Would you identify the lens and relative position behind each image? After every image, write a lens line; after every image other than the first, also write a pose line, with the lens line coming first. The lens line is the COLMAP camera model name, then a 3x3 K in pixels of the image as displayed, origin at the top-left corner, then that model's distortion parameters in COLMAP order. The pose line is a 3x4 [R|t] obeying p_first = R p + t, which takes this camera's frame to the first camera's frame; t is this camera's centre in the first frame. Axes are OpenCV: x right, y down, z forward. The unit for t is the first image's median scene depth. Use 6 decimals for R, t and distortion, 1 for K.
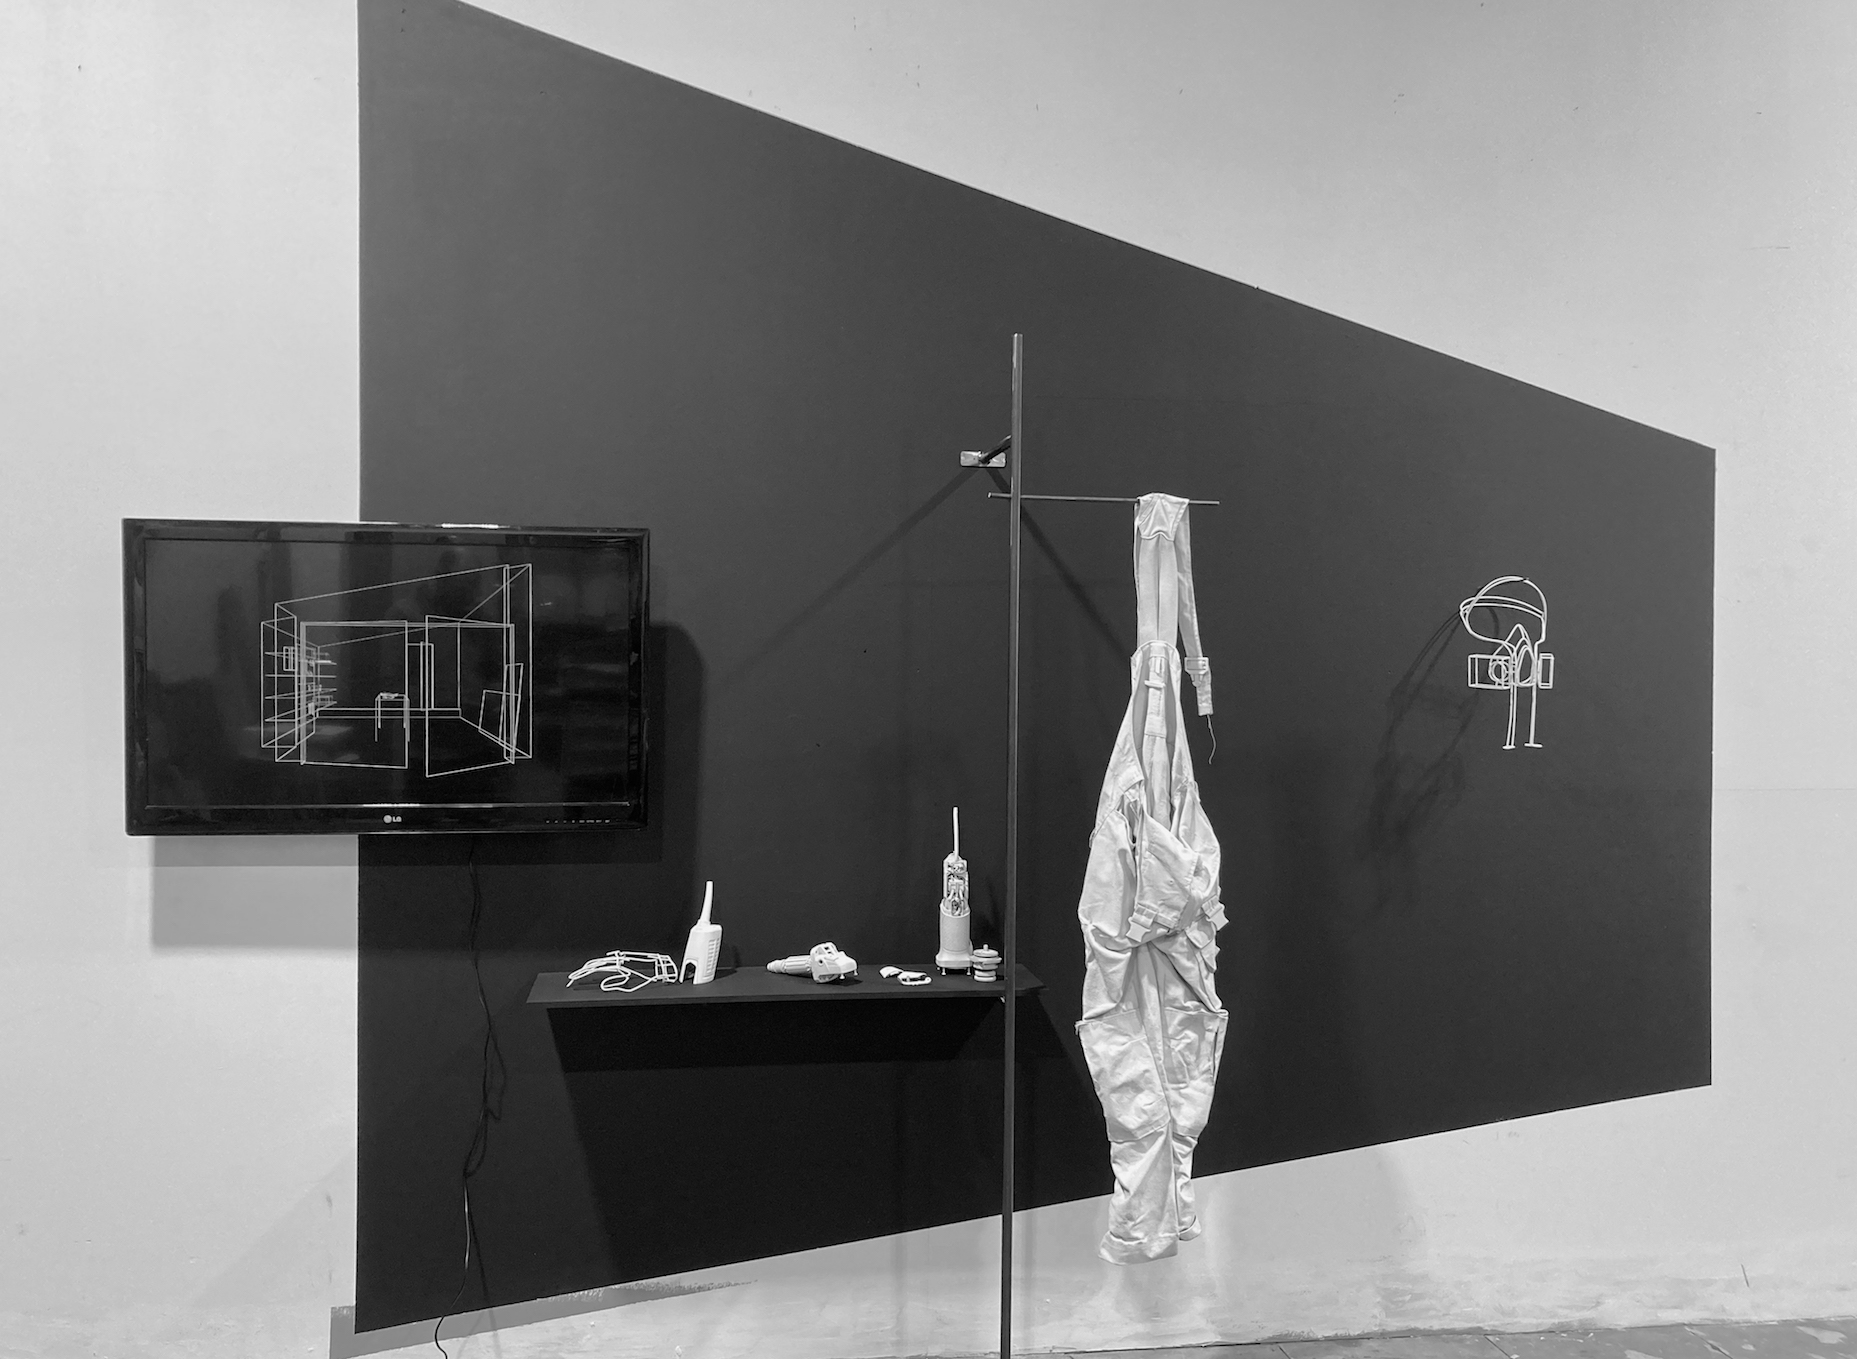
lens RADIAL K [[1310.4, 0, 974.6], [0, 1310.4, 721.2], [0, 0, 1]] dist [0.004675, -0.001381]
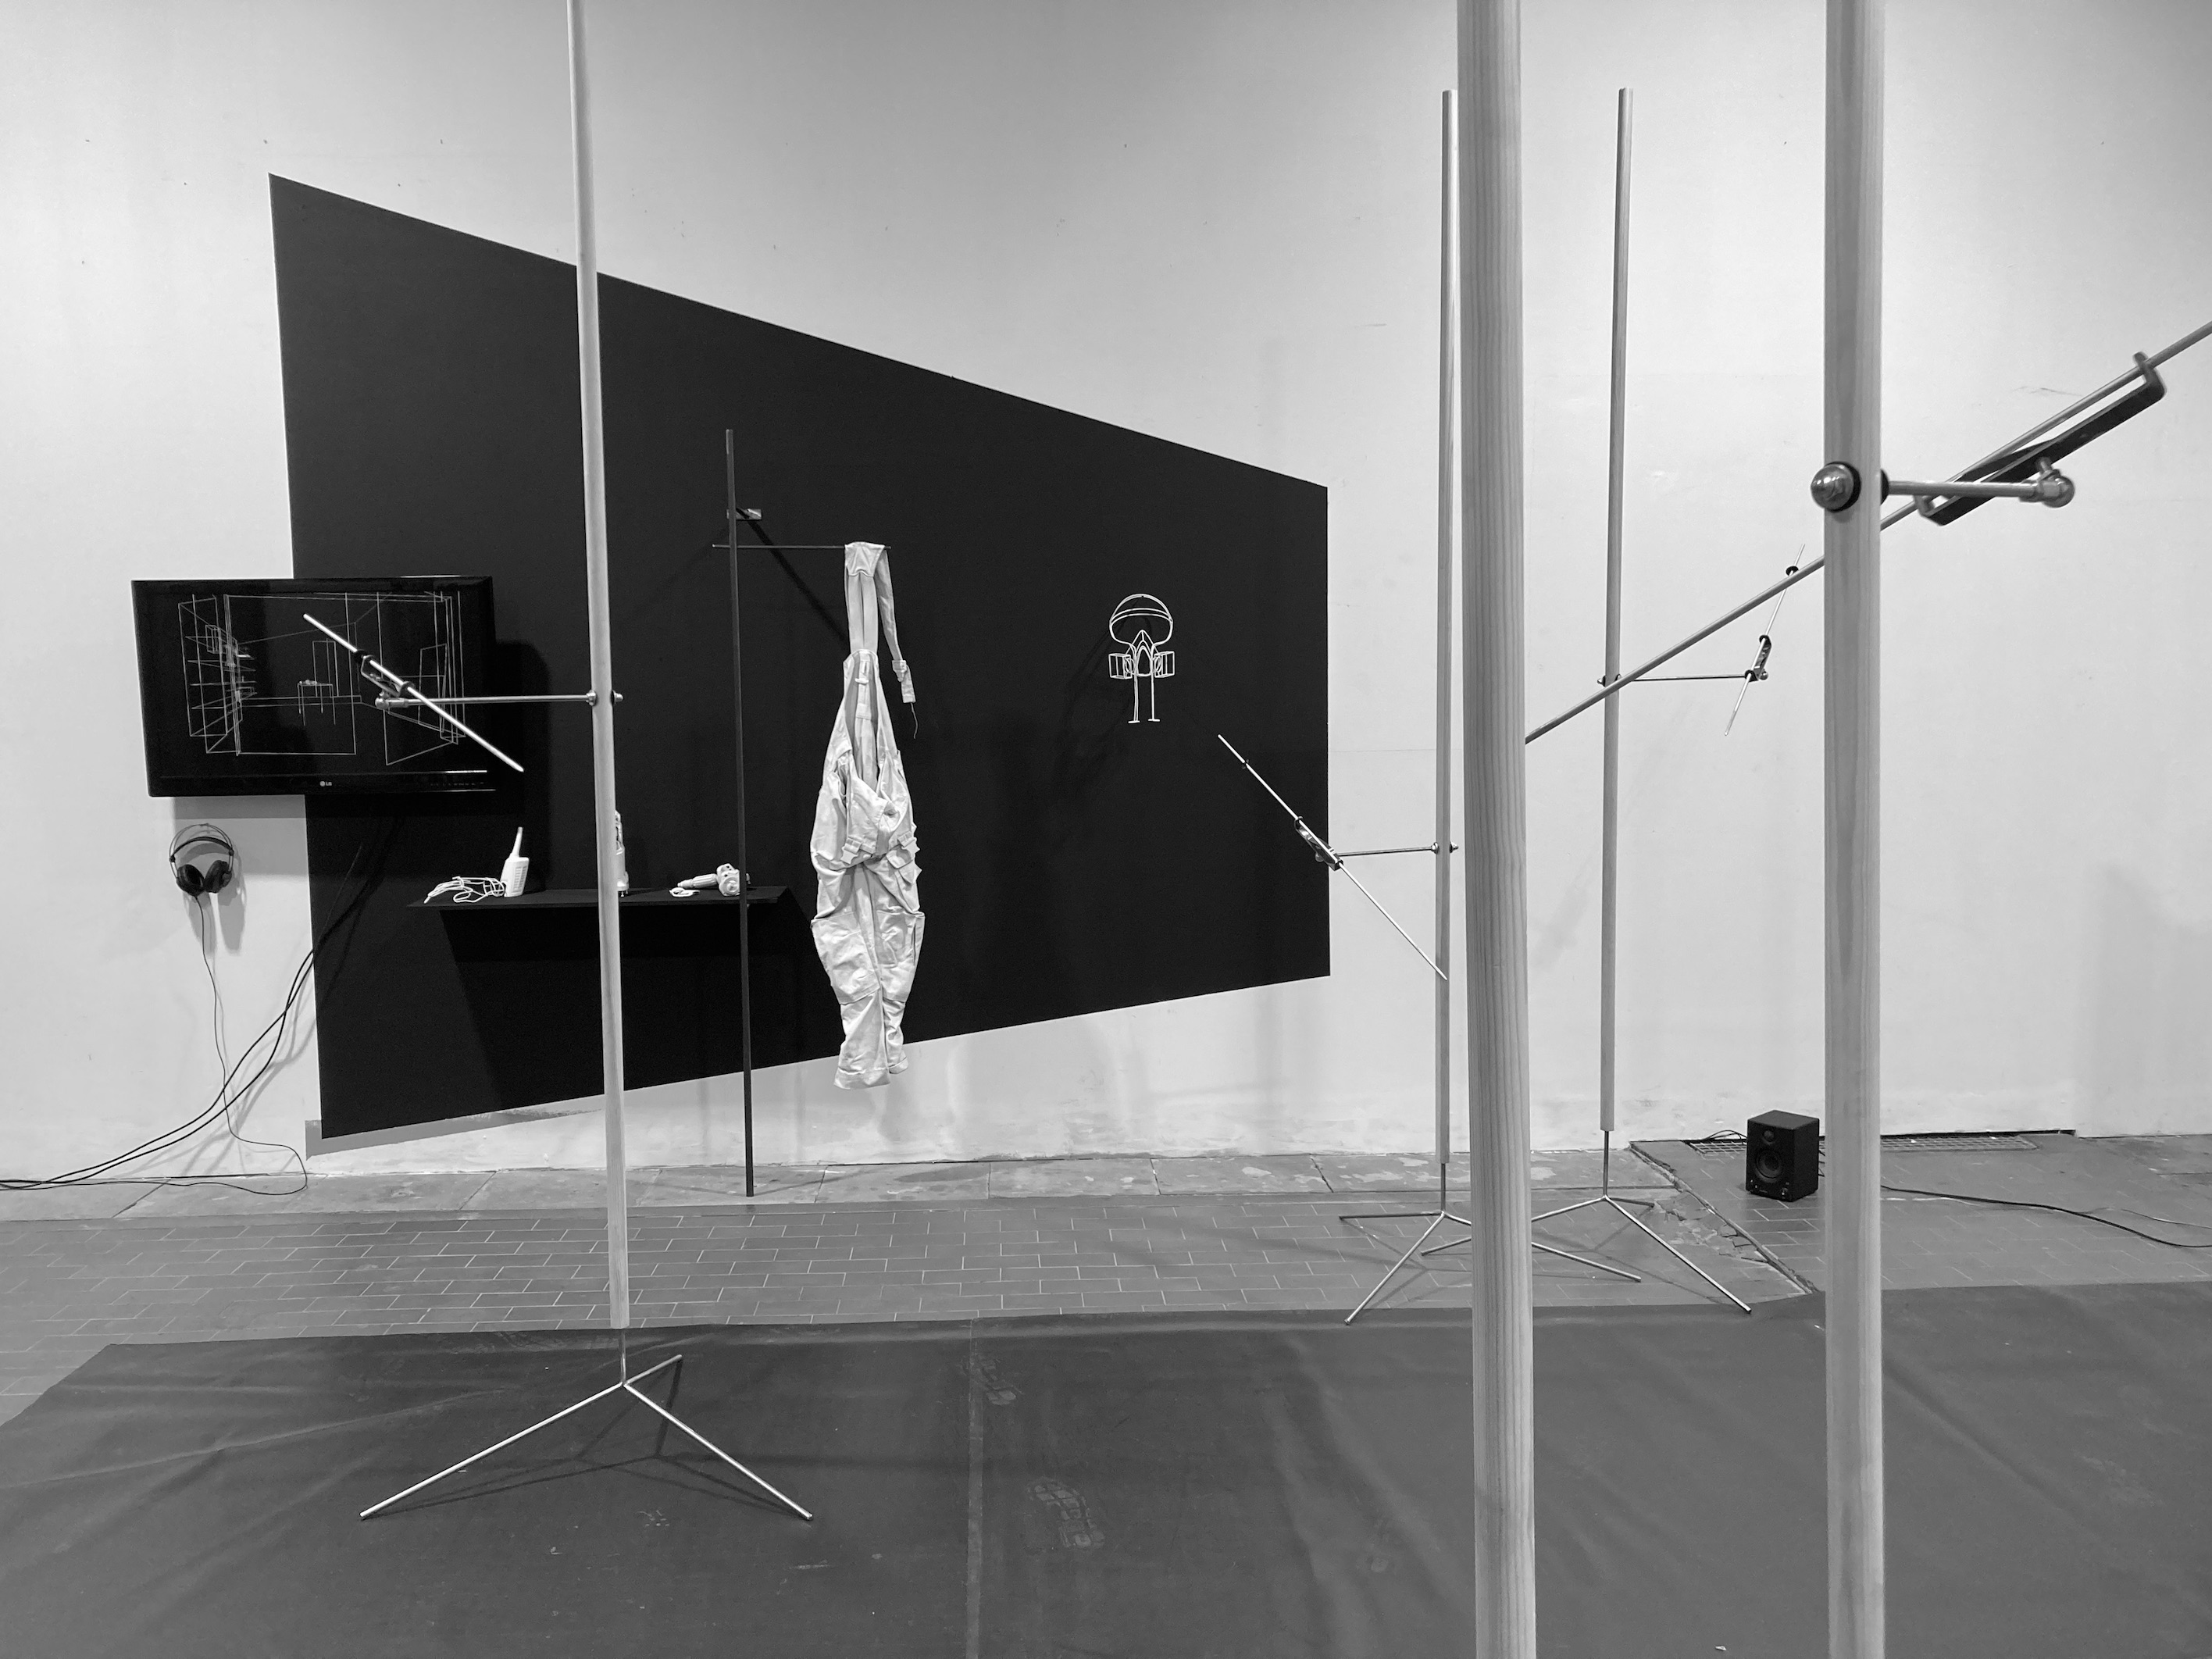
lens RADIAL K [[1861.6, 0, 1106.0], [0, 1861.6, 829.5], [0, 0, 1]] dist [0.016050, 0.000135]
pose [[0.999140, -0.015449, -0.038489, 0.471730], [0.018458, 0.996697, 0.079083, -0.022832], [0.037140, -0.079725, 0.996125, -0.980564]]
